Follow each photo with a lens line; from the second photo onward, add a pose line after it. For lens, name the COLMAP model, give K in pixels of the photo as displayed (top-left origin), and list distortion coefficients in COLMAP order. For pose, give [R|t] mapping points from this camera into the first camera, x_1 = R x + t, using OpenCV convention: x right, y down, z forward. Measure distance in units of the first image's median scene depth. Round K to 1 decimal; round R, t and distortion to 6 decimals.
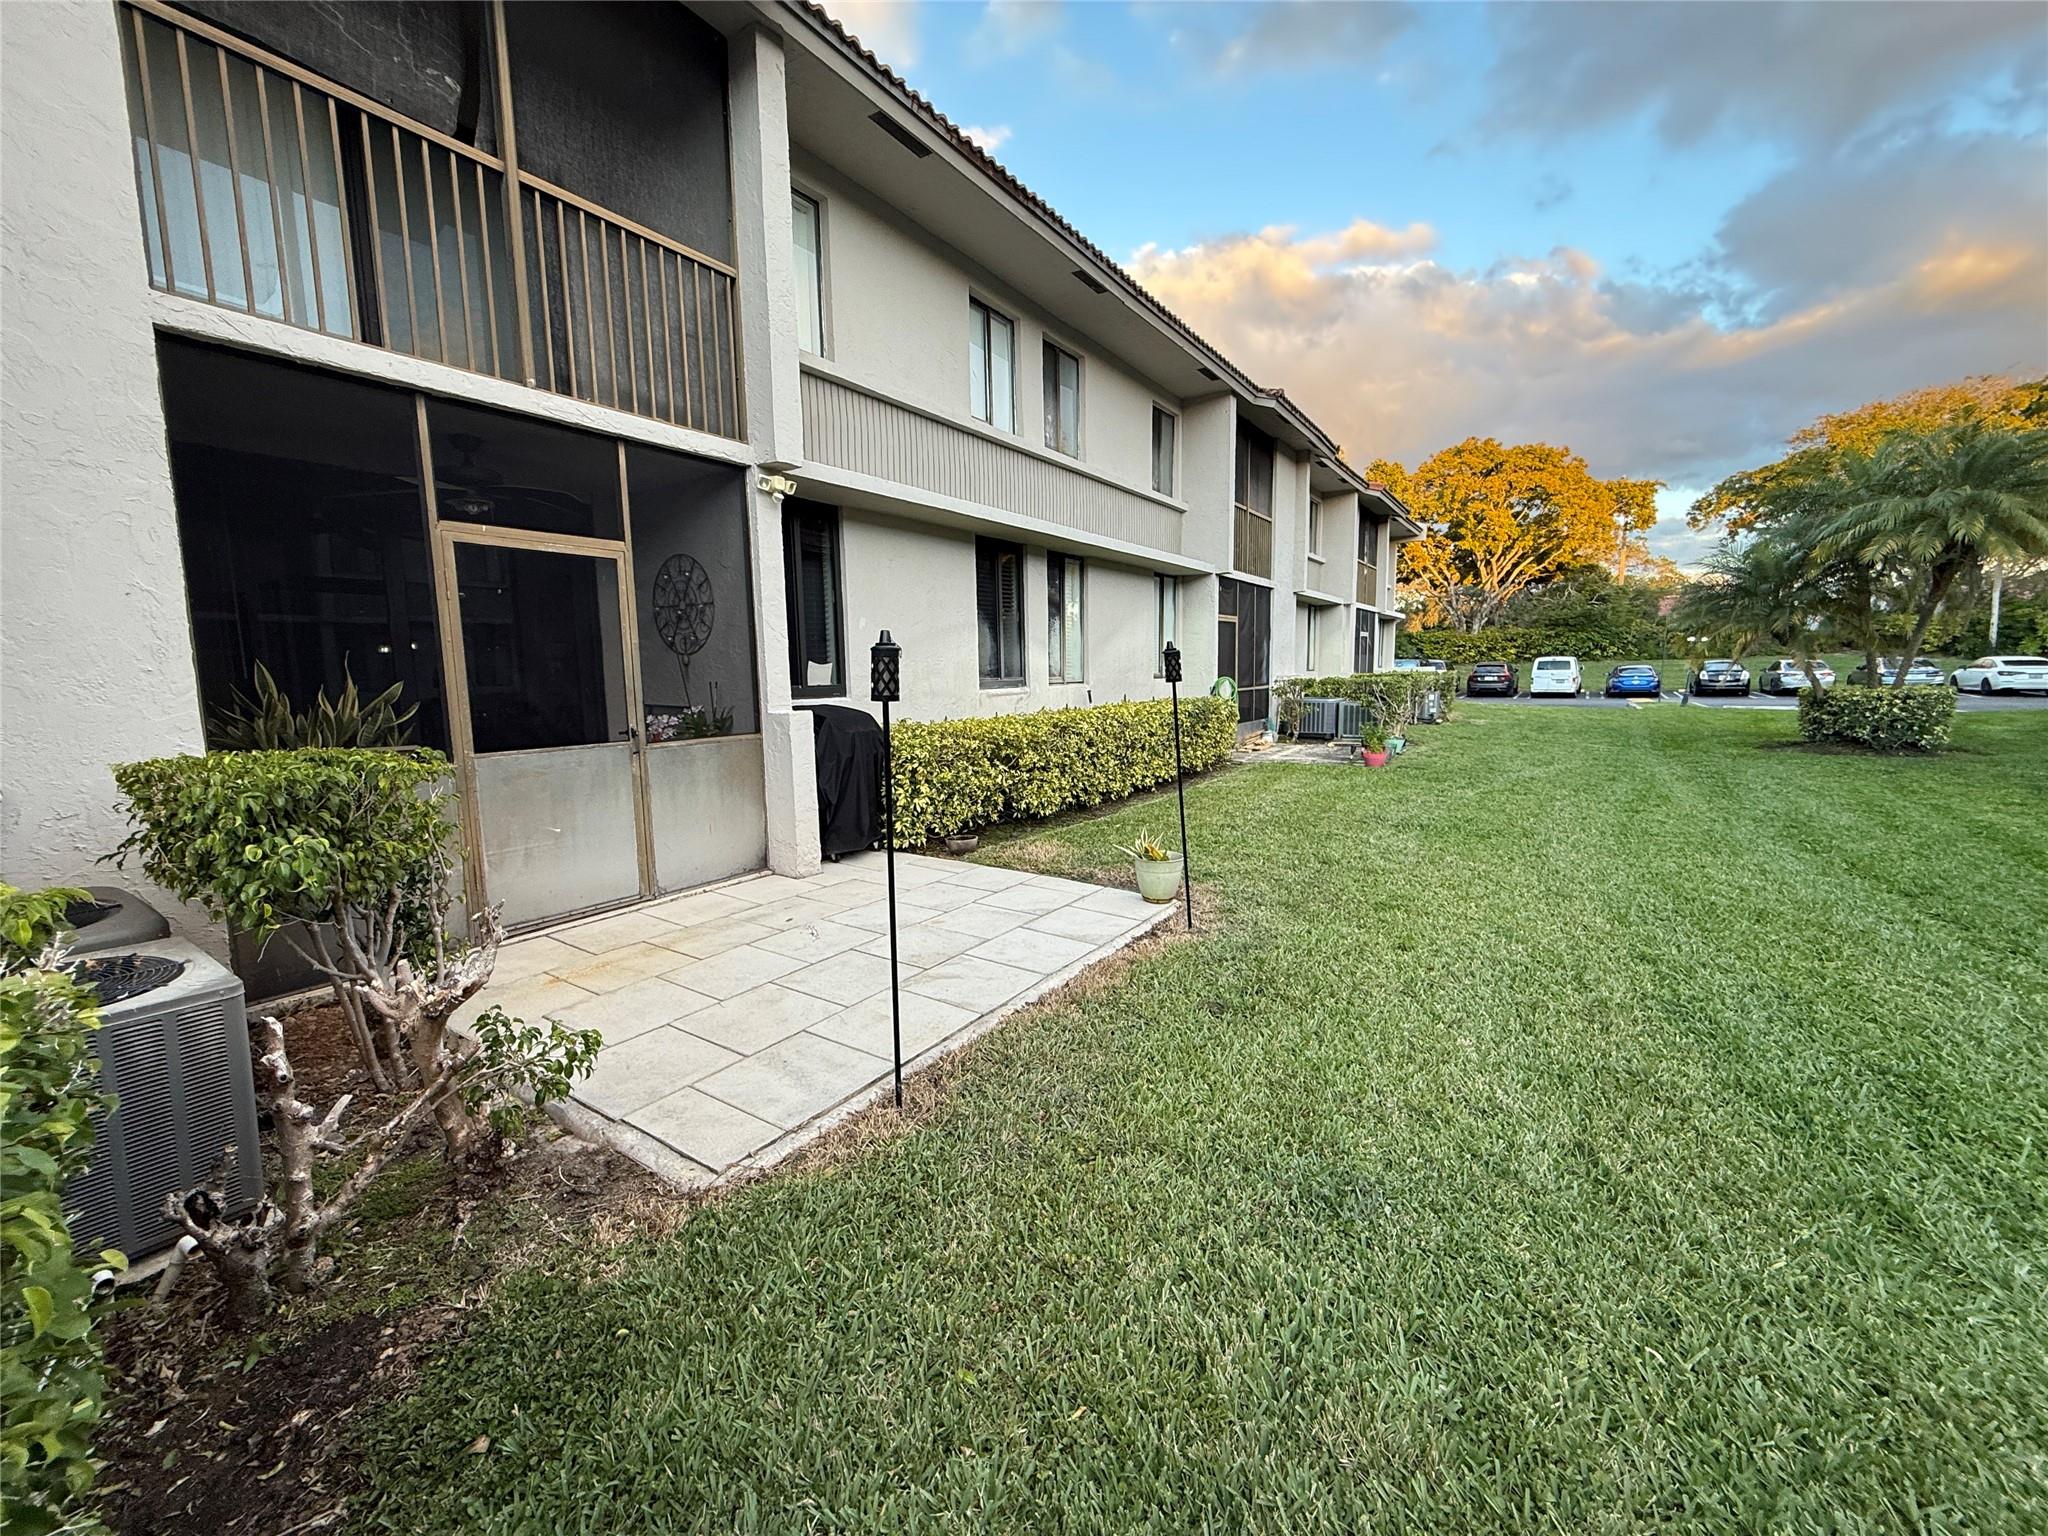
lens RADIAL K [[815.5, 0, 1025.1], [0, 815.5, 768.2], [0, 0, 1]] dist [-0.001812, -0.000173]
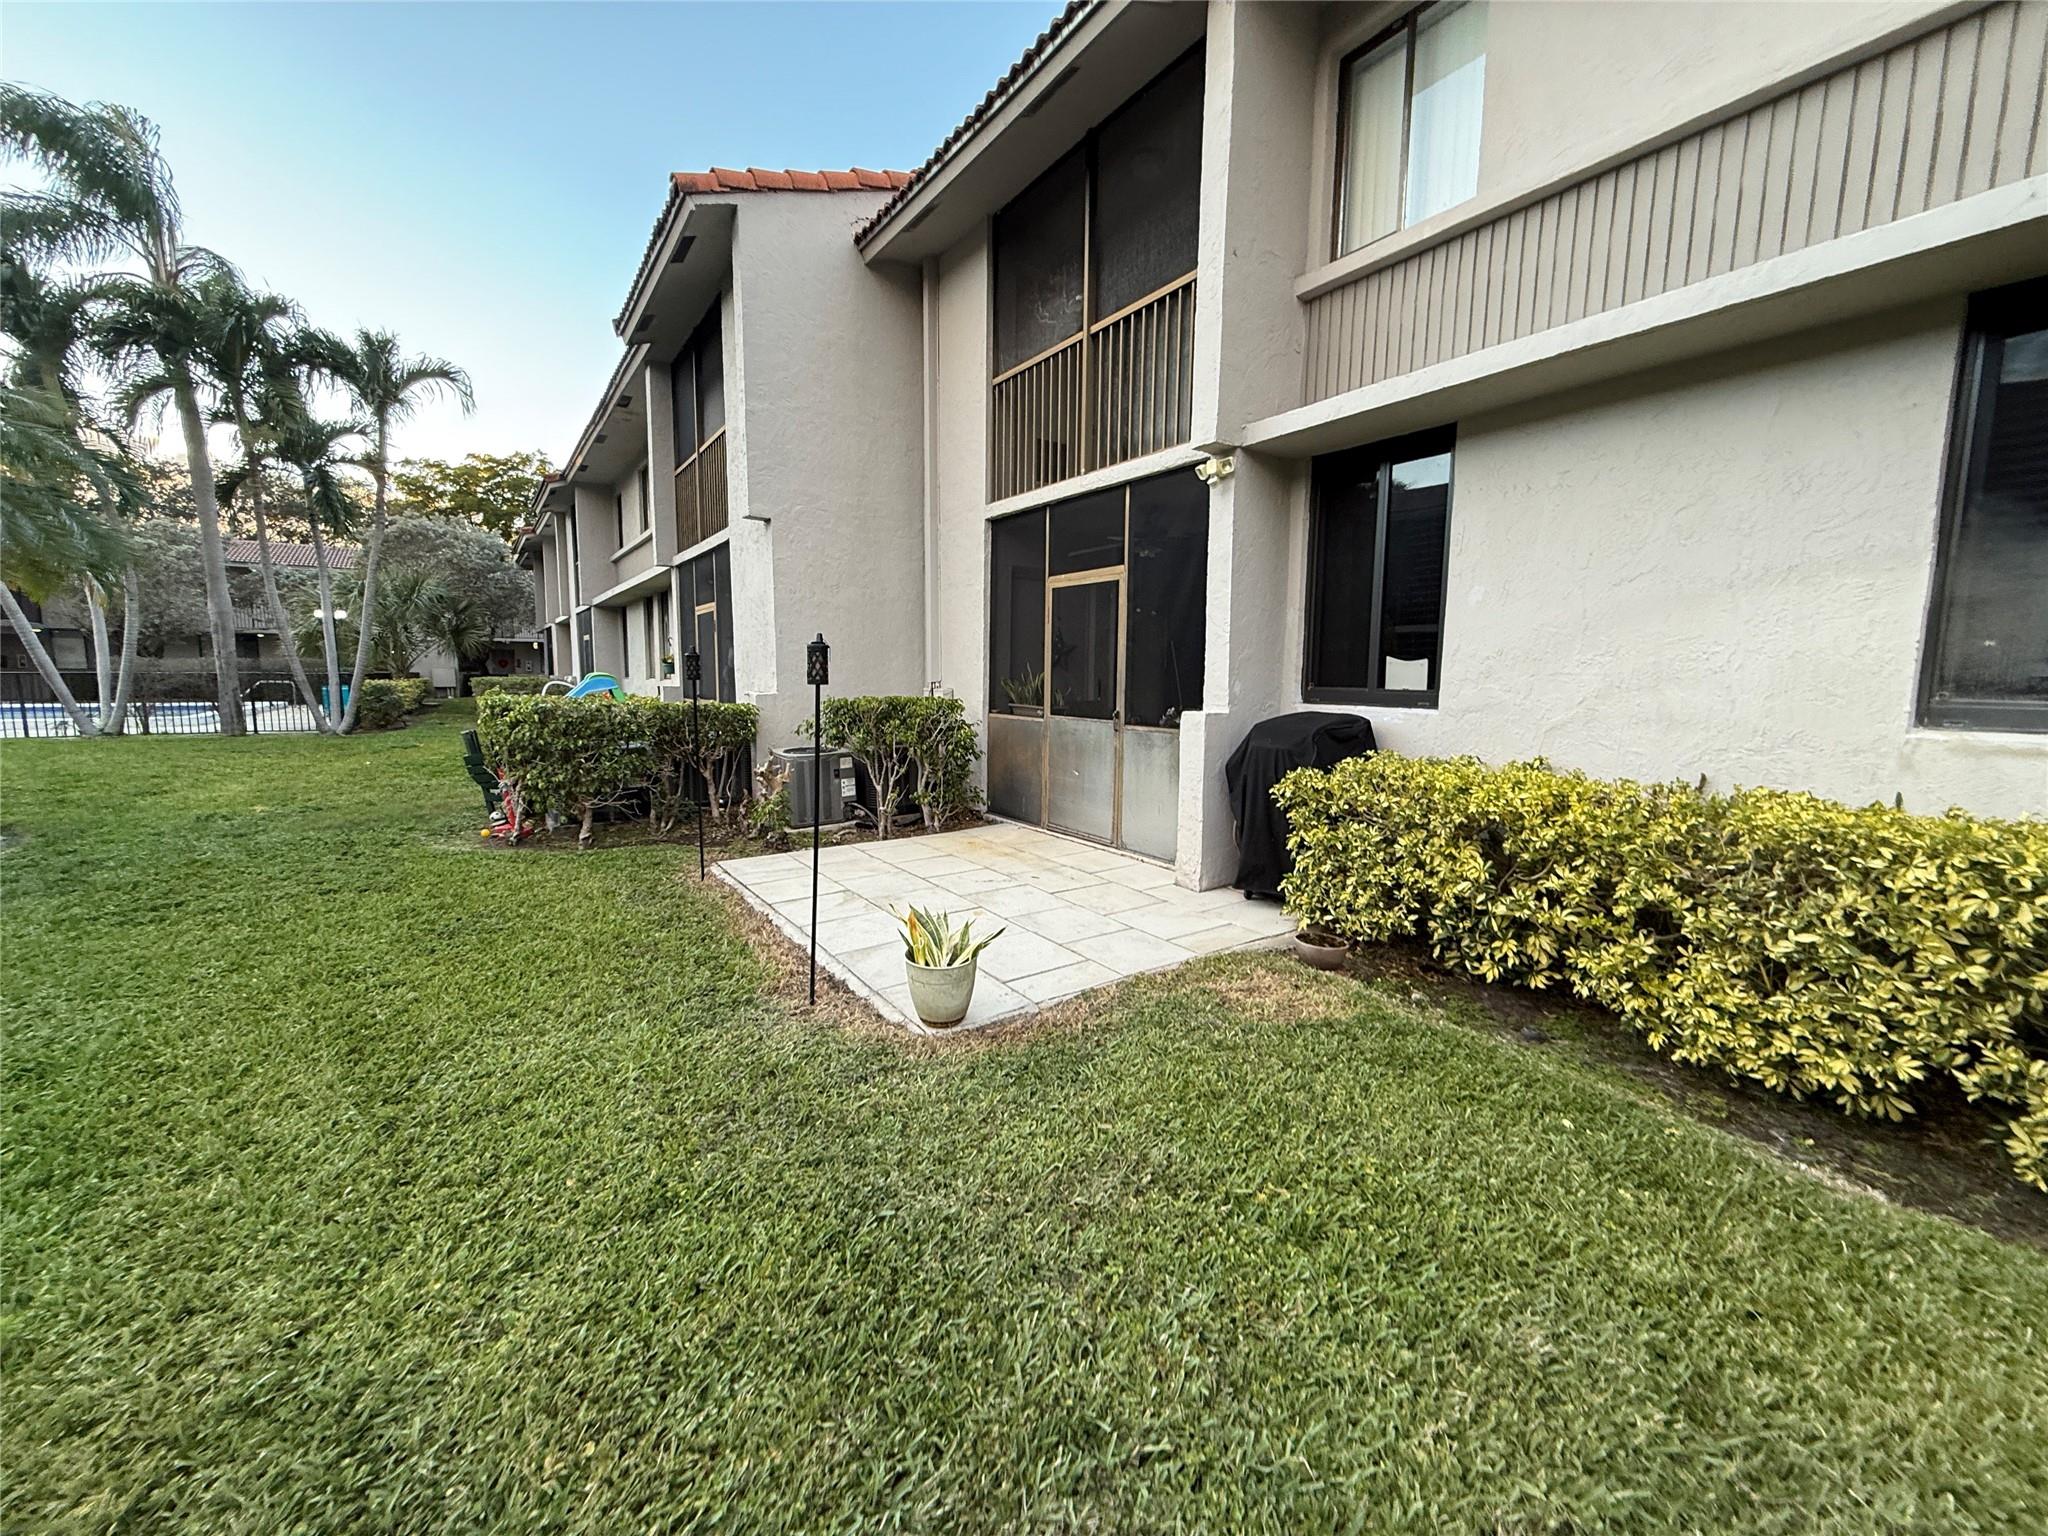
lens RADIAL K [[815.5, 0, 1022.5], [0, 815.5, 772.9], [0, 0, 1]] dist [-0.001812, -0.000173]
pose [[-0.363873, 0.117731, -0.923978, 0.798935], [-0.124211, 0.976987, 0.173401, -0.164703], [0.923130, 0.177864, -0.340876, 1.373819]]
